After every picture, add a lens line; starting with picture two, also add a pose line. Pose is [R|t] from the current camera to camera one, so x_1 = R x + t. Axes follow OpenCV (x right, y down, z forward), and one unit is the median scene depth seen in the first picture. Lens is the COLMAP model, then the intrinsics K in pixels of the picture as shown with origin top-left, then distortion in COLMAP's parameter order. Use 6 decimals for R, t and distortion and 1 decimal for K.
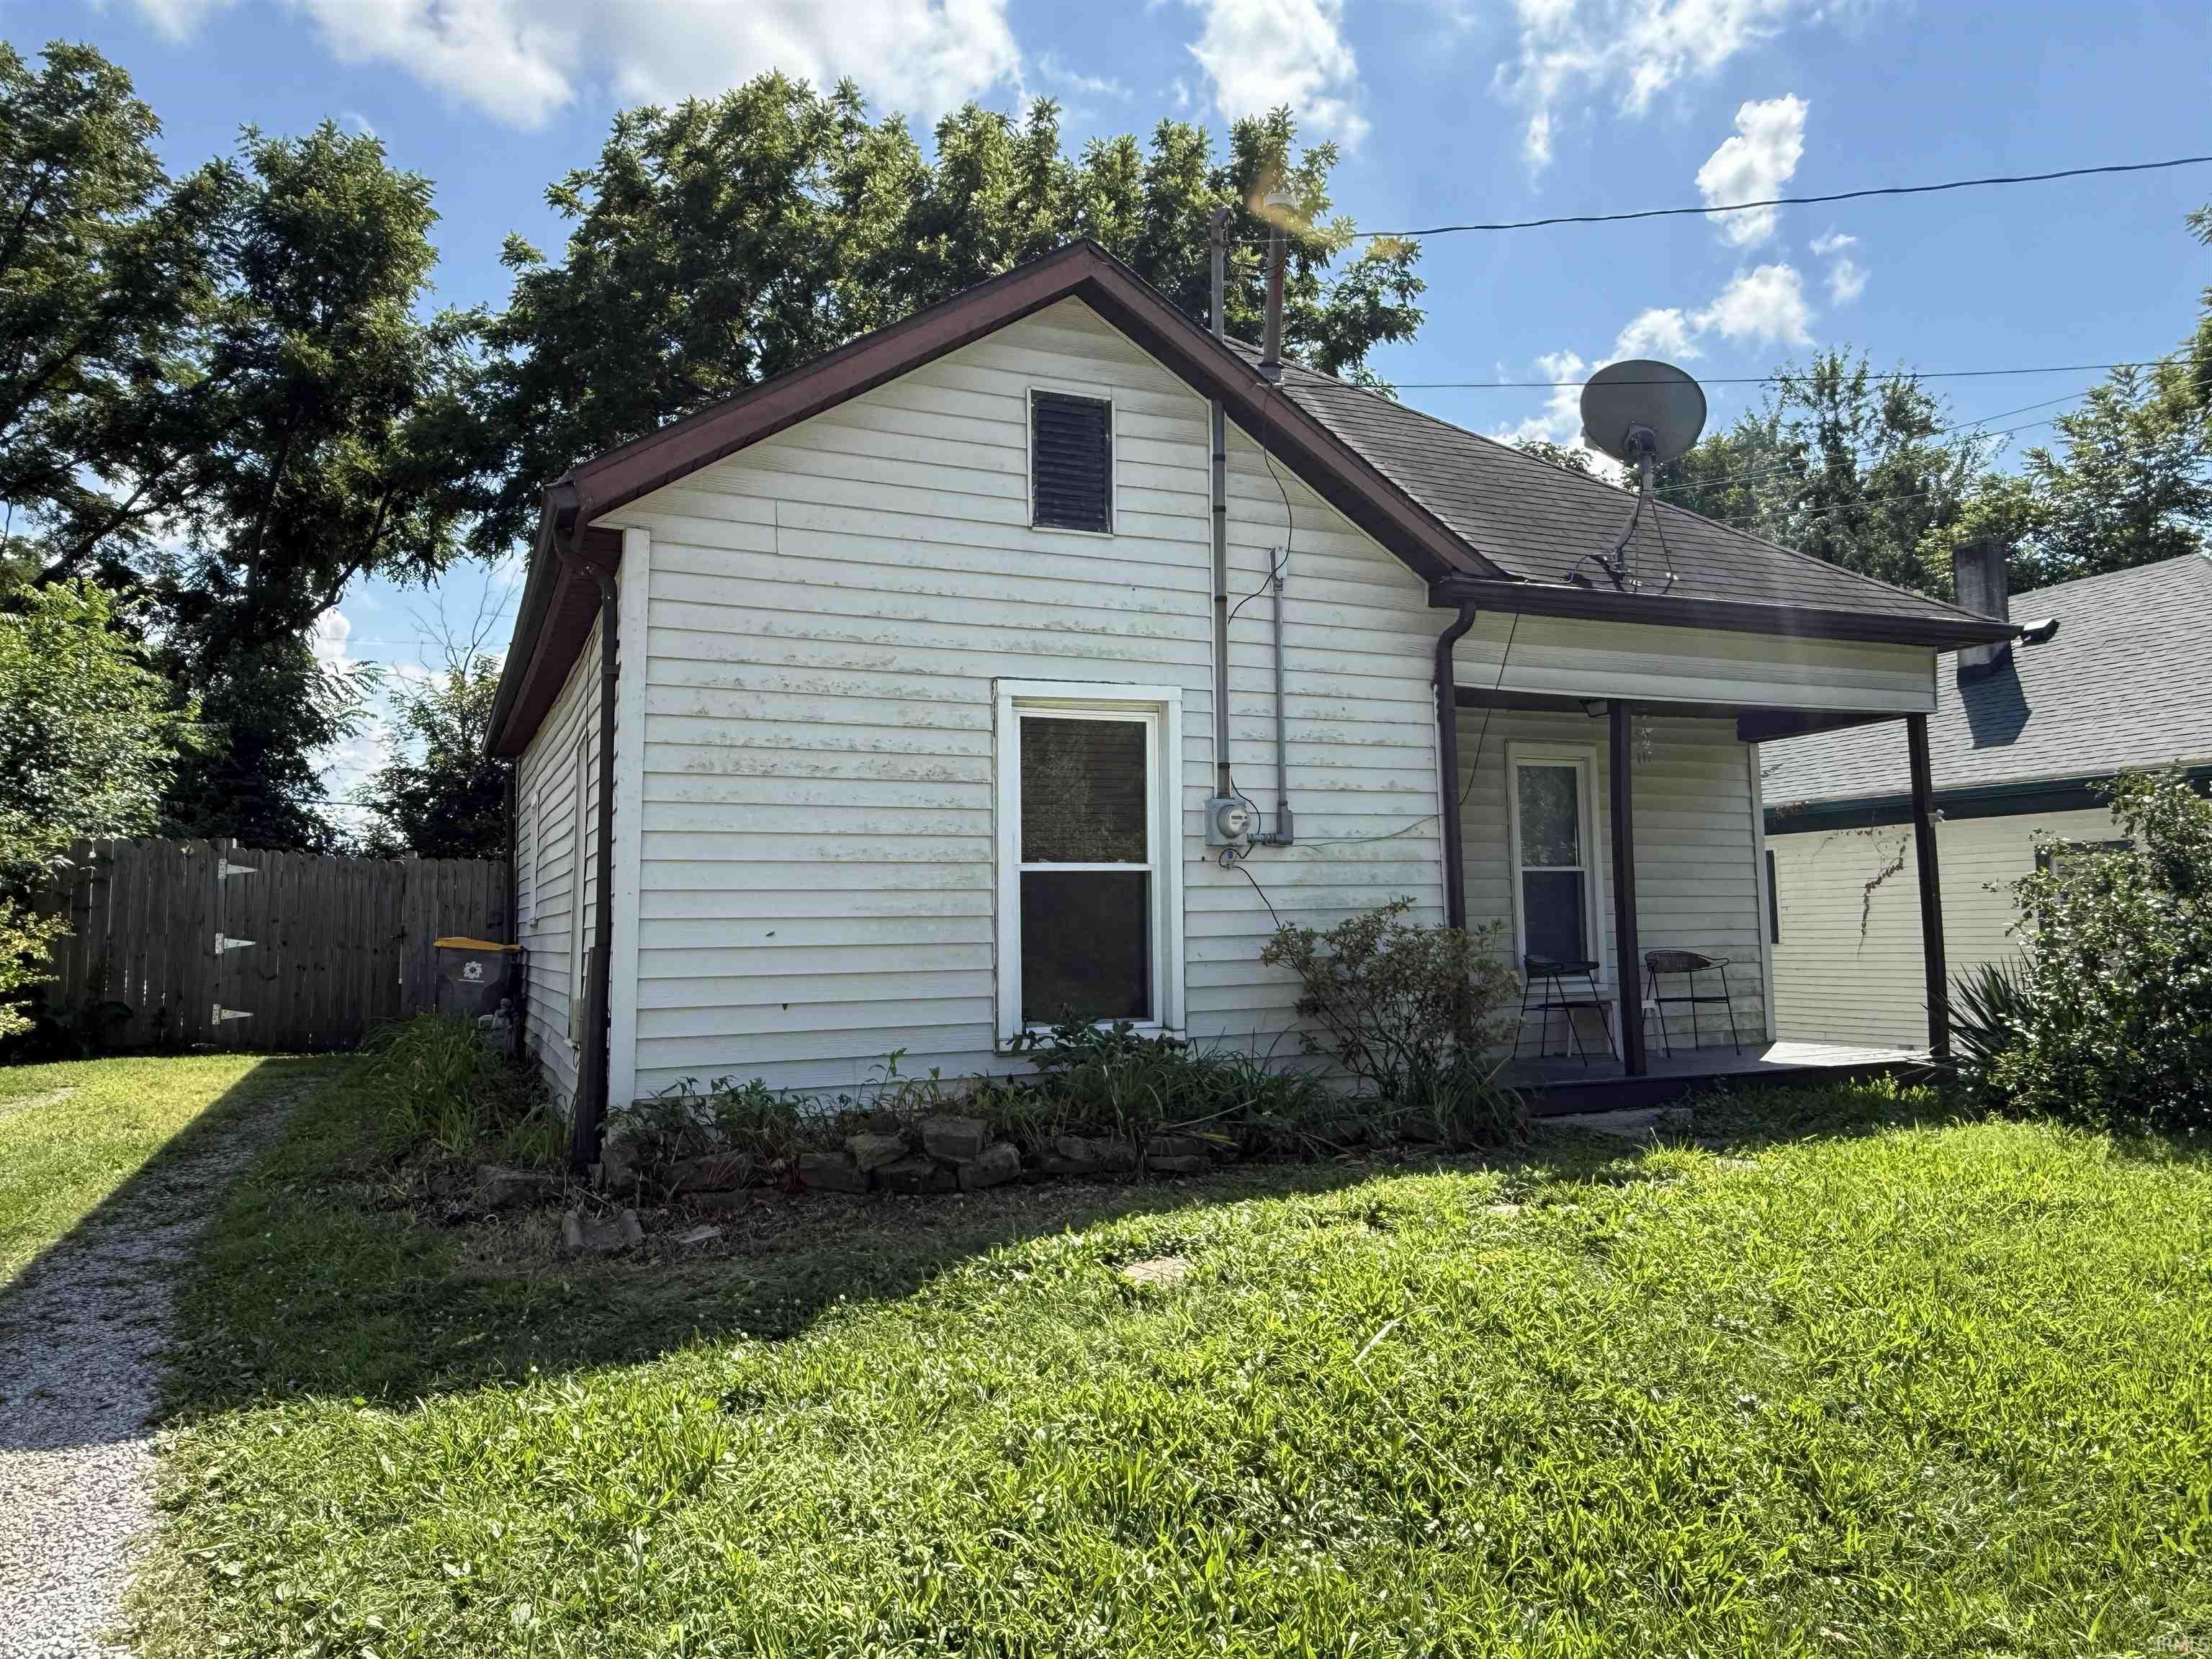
lens RADIAL K [[1460.9, 0, 1089.6], [0, 1460.9, 813.4], [0, 0, 1]] dist [0.006747, 0.001590]
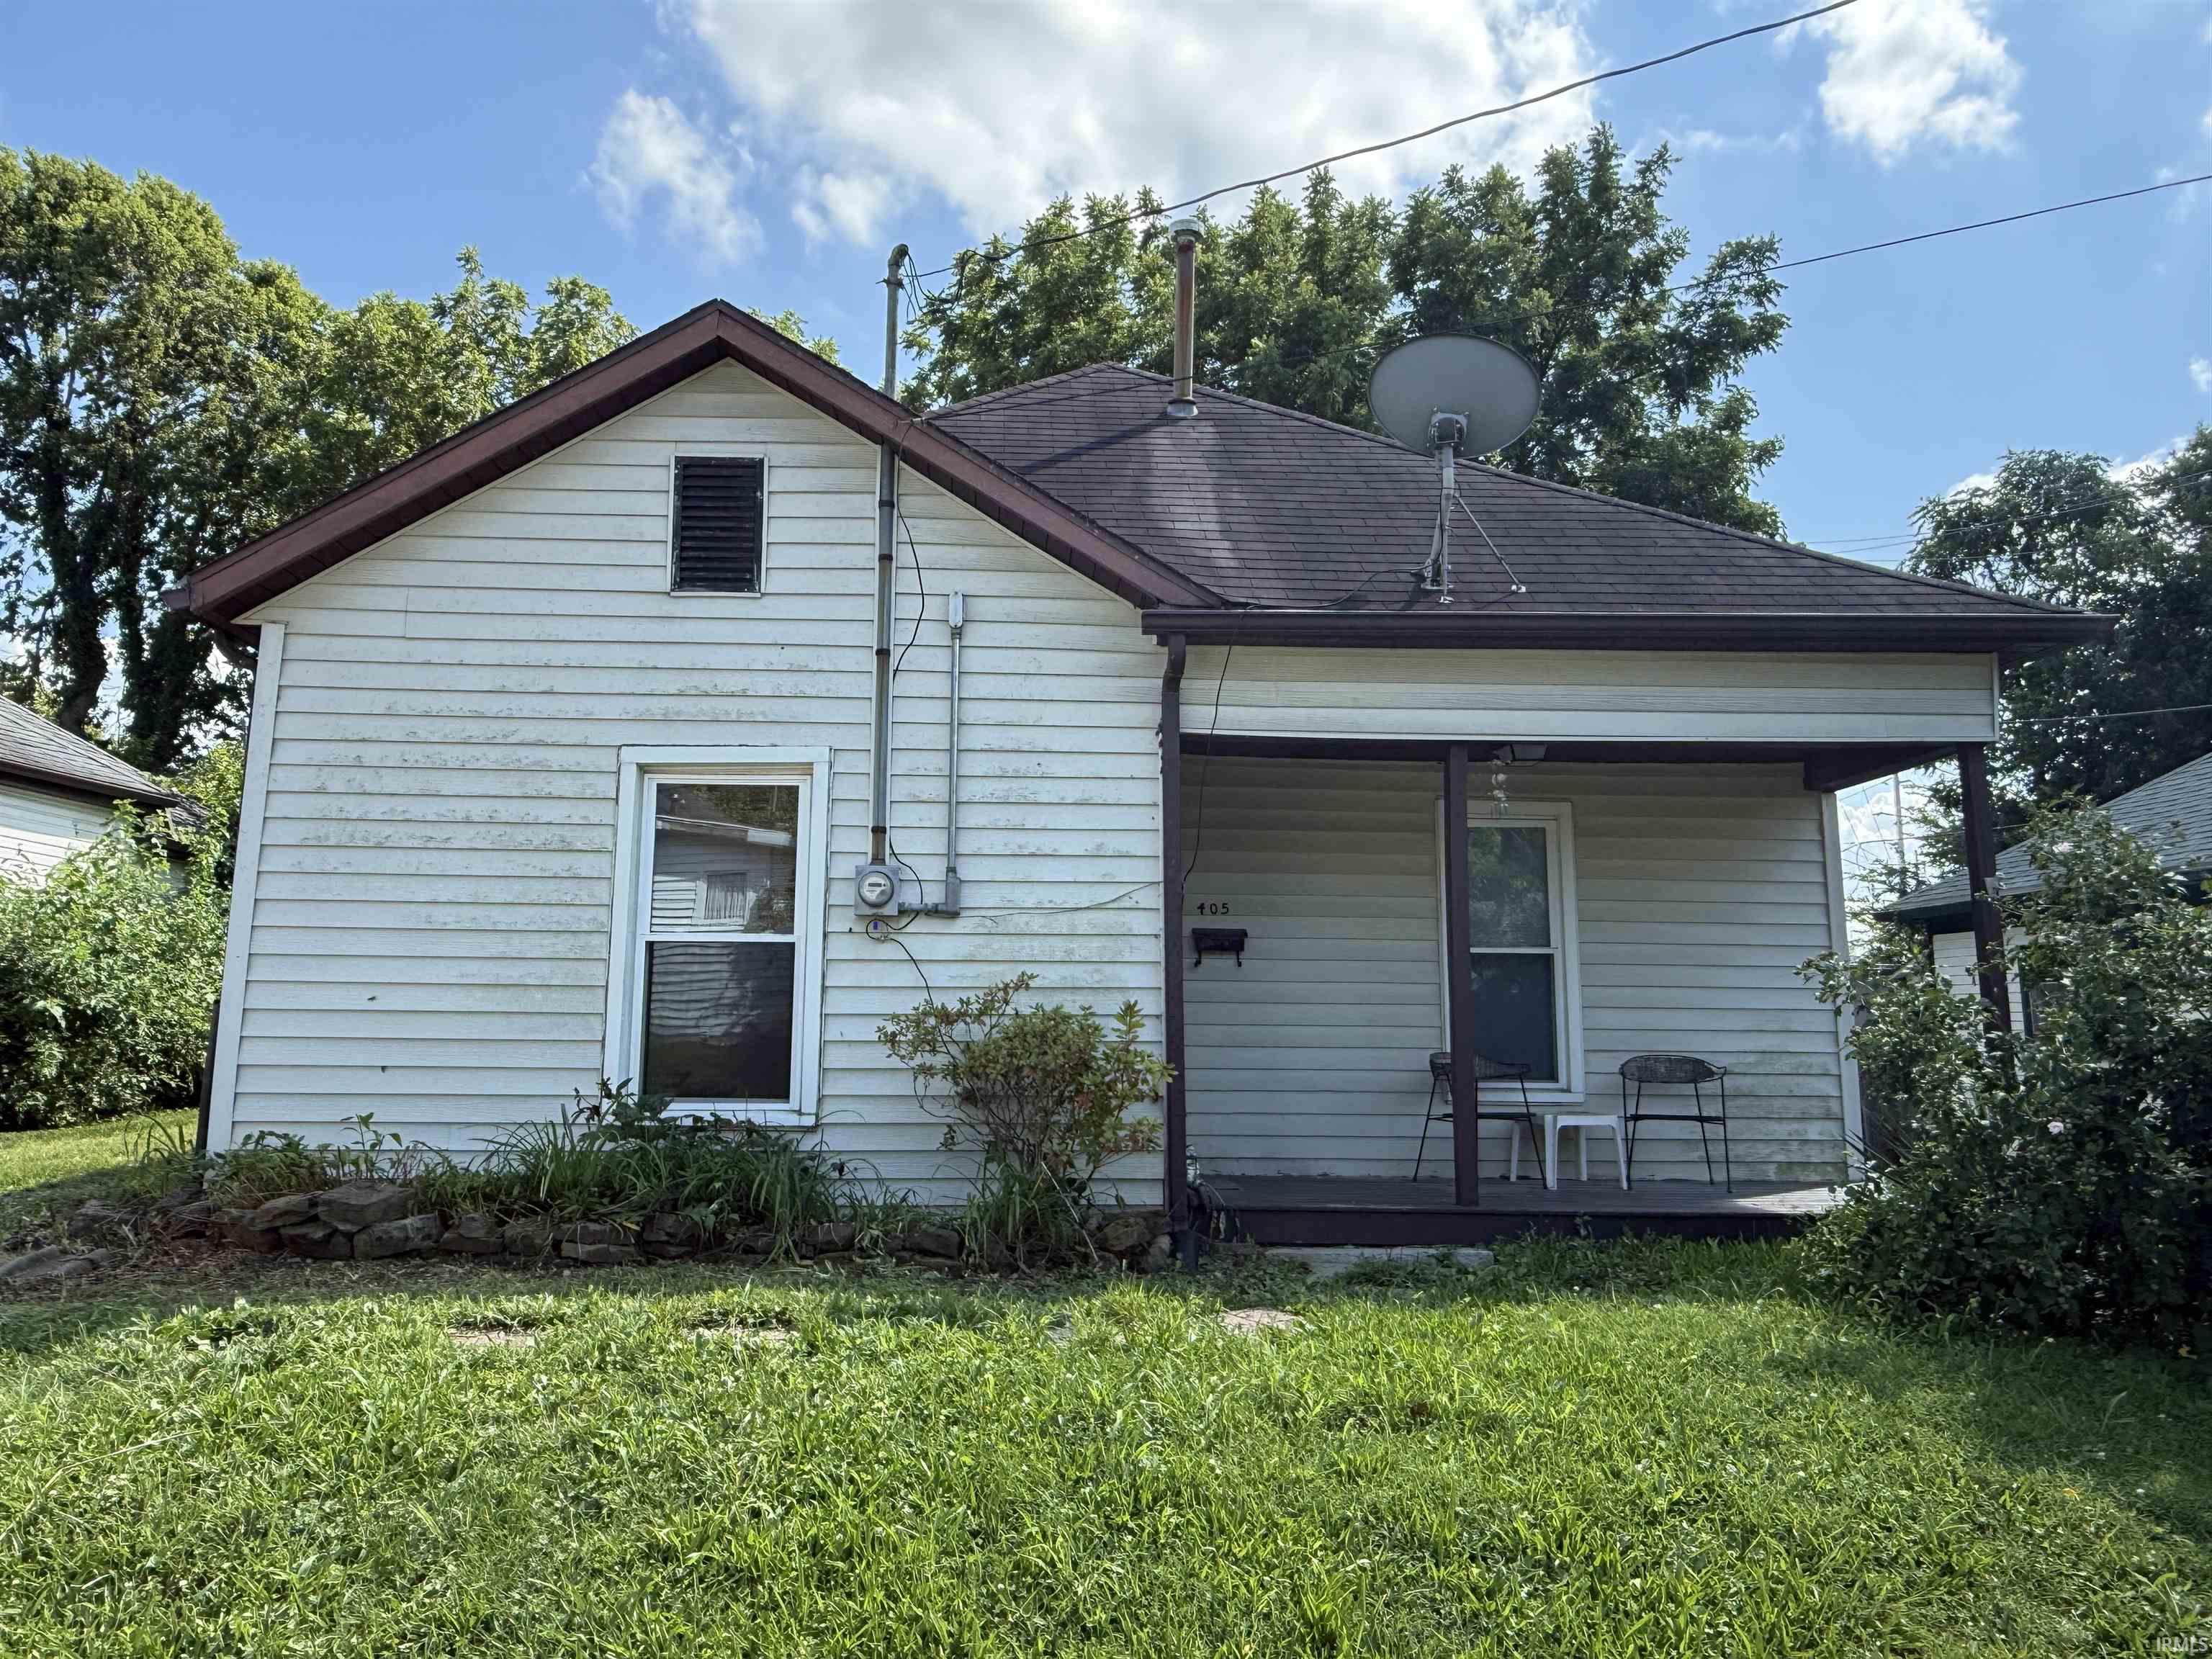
lens RADIAL K [[1460.9, 0, 1088.6], [0, 1460.9, 821.1], [0, 0, 1]] dist [0.006747, 0.001590]
pose [[0.924834, -0.025957, -0.379483, 0.574485], [0.004001, 0.998277, -0.058533, 0.016963], [0.380349, 0.052615, 0.923345, 0.193979]]
